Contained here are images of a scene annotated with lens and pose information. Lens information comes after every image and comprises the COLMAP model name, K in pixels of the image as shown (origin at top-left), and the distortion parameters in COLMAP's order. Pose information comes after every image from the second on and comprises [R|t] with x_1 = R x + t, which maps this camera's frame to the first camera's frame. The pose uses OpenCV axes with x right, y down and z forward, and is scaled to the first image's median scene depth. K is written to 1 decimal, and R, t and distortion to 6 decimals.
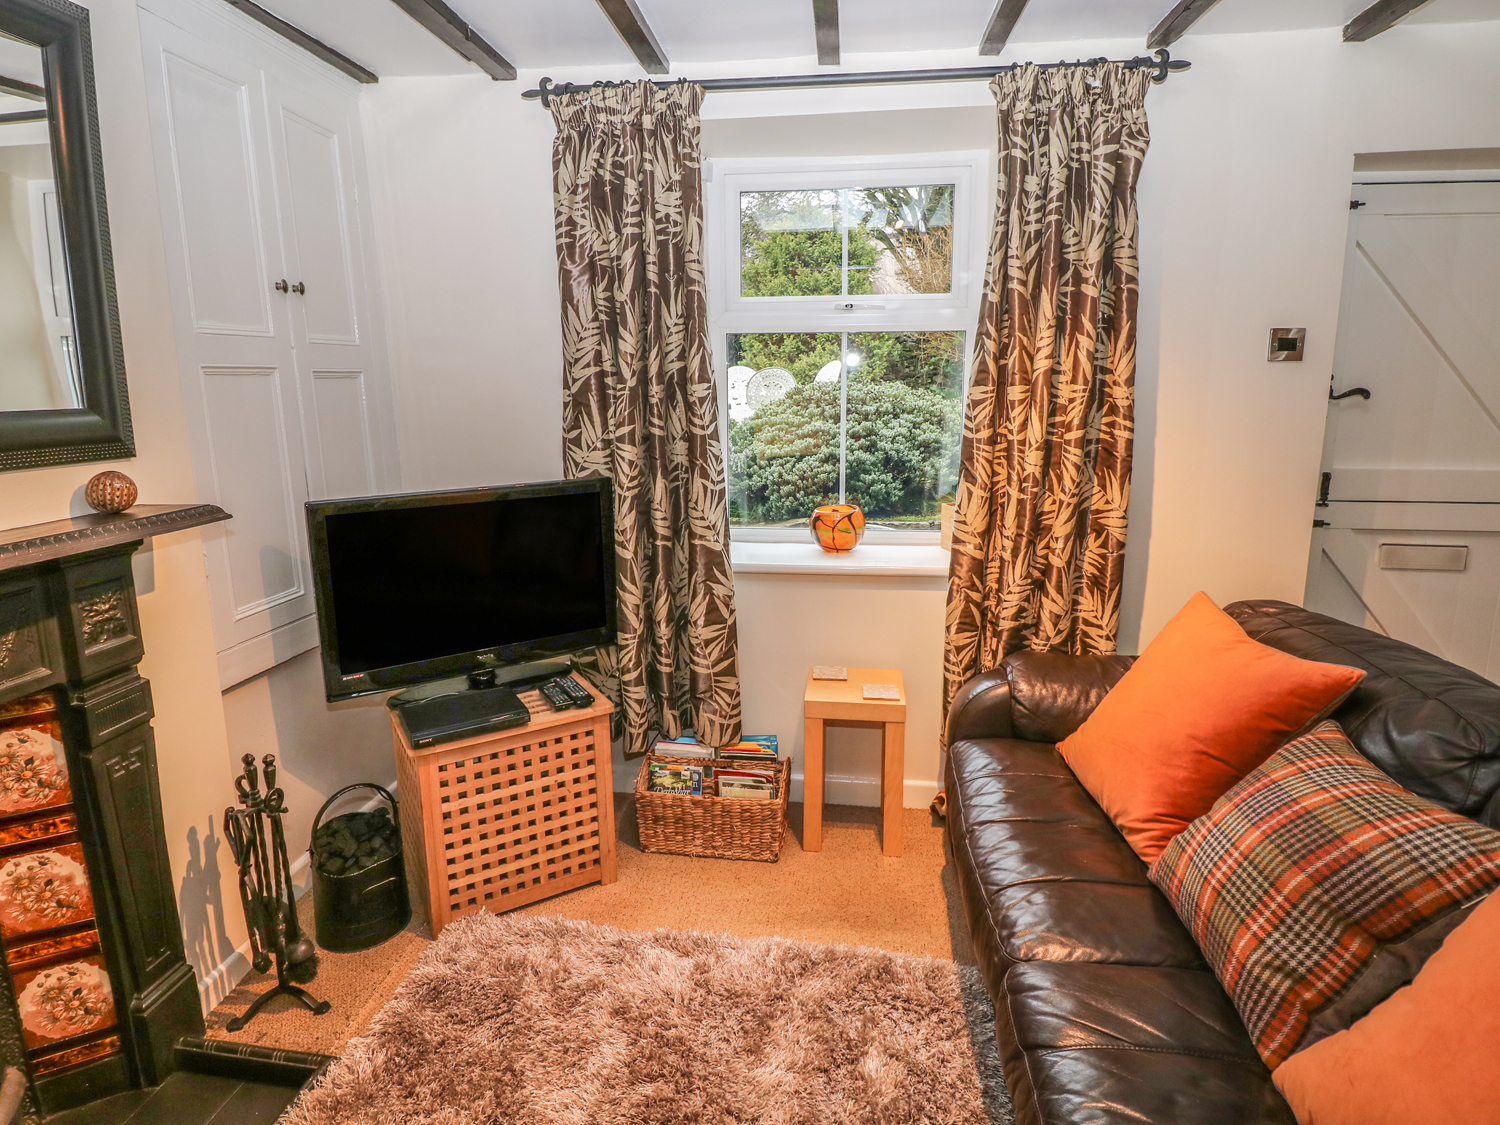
lens RADIAL K [[829.2, 0, 748.2], [0, 829.2, 517.9], [0, 0, 1]] dist [-0.000315, -0.013251]
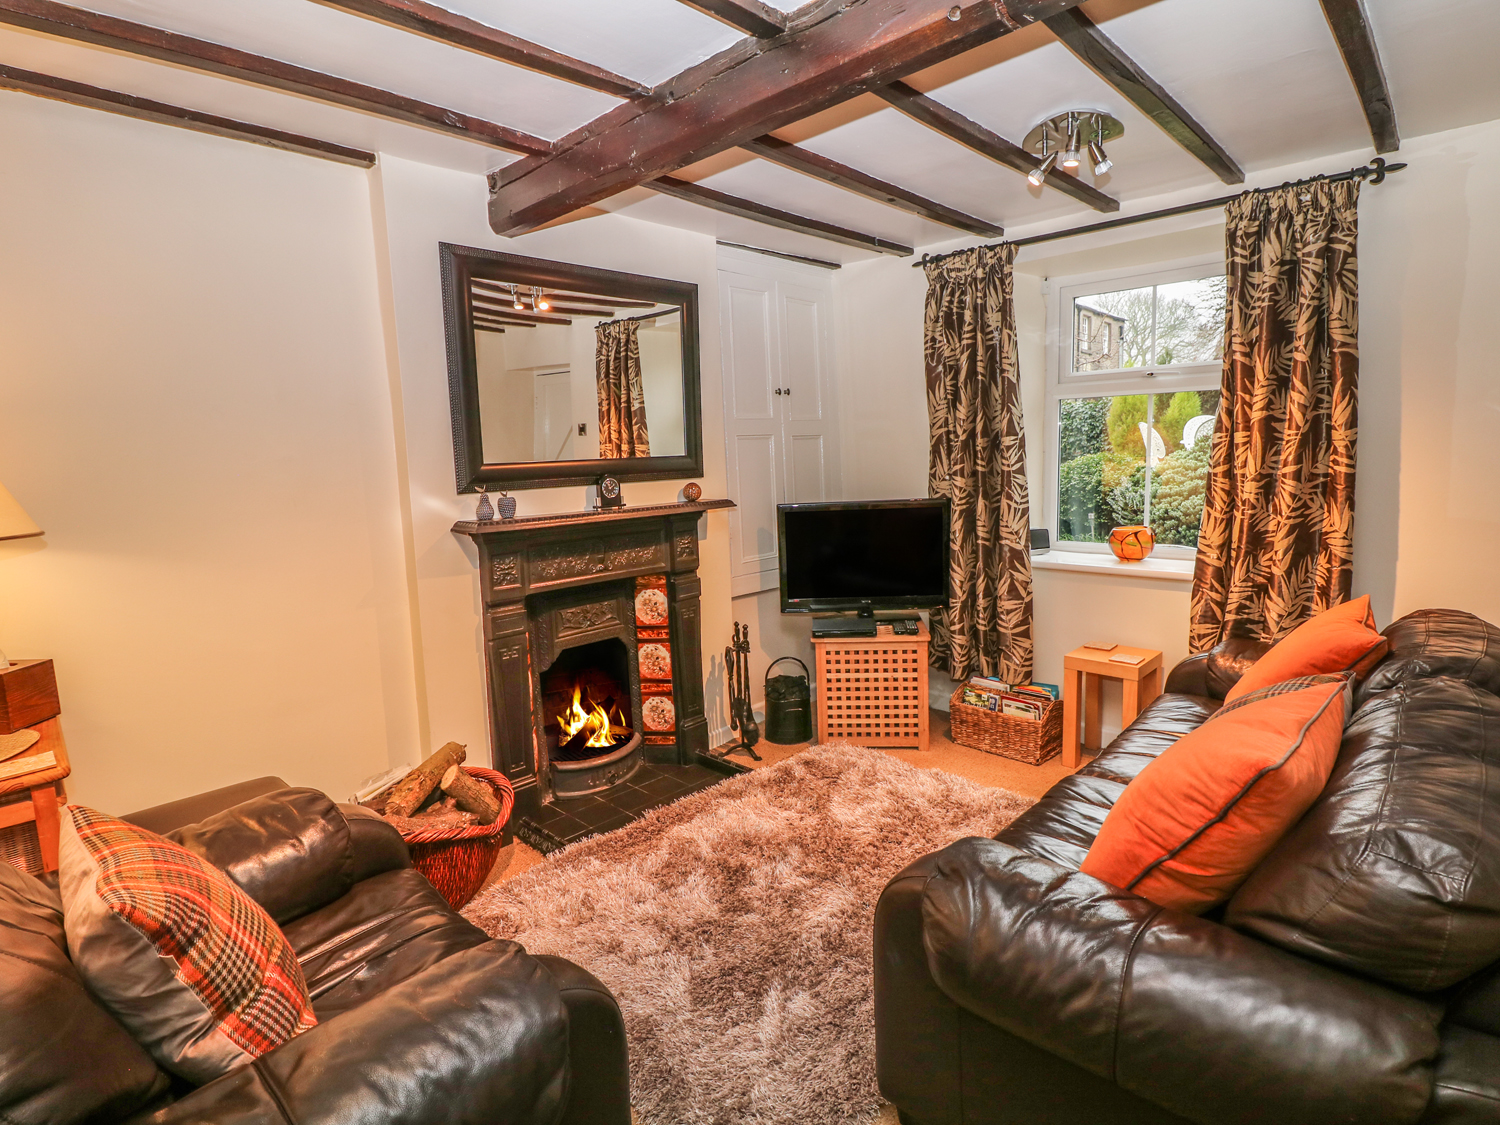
lens RADIAL K [[982.7, 0, 754.7], [0, 982.7, 523.9], [0, 0, 1]] dist [-0.004790, -0.000266]
pose [[0.787659, 0.029316, -0.615414, 0.693392], [-0.072350, 0.996357, -0.045136, 0.111572], [0.611849, 0.080077, 0.786911, -0.684638]]
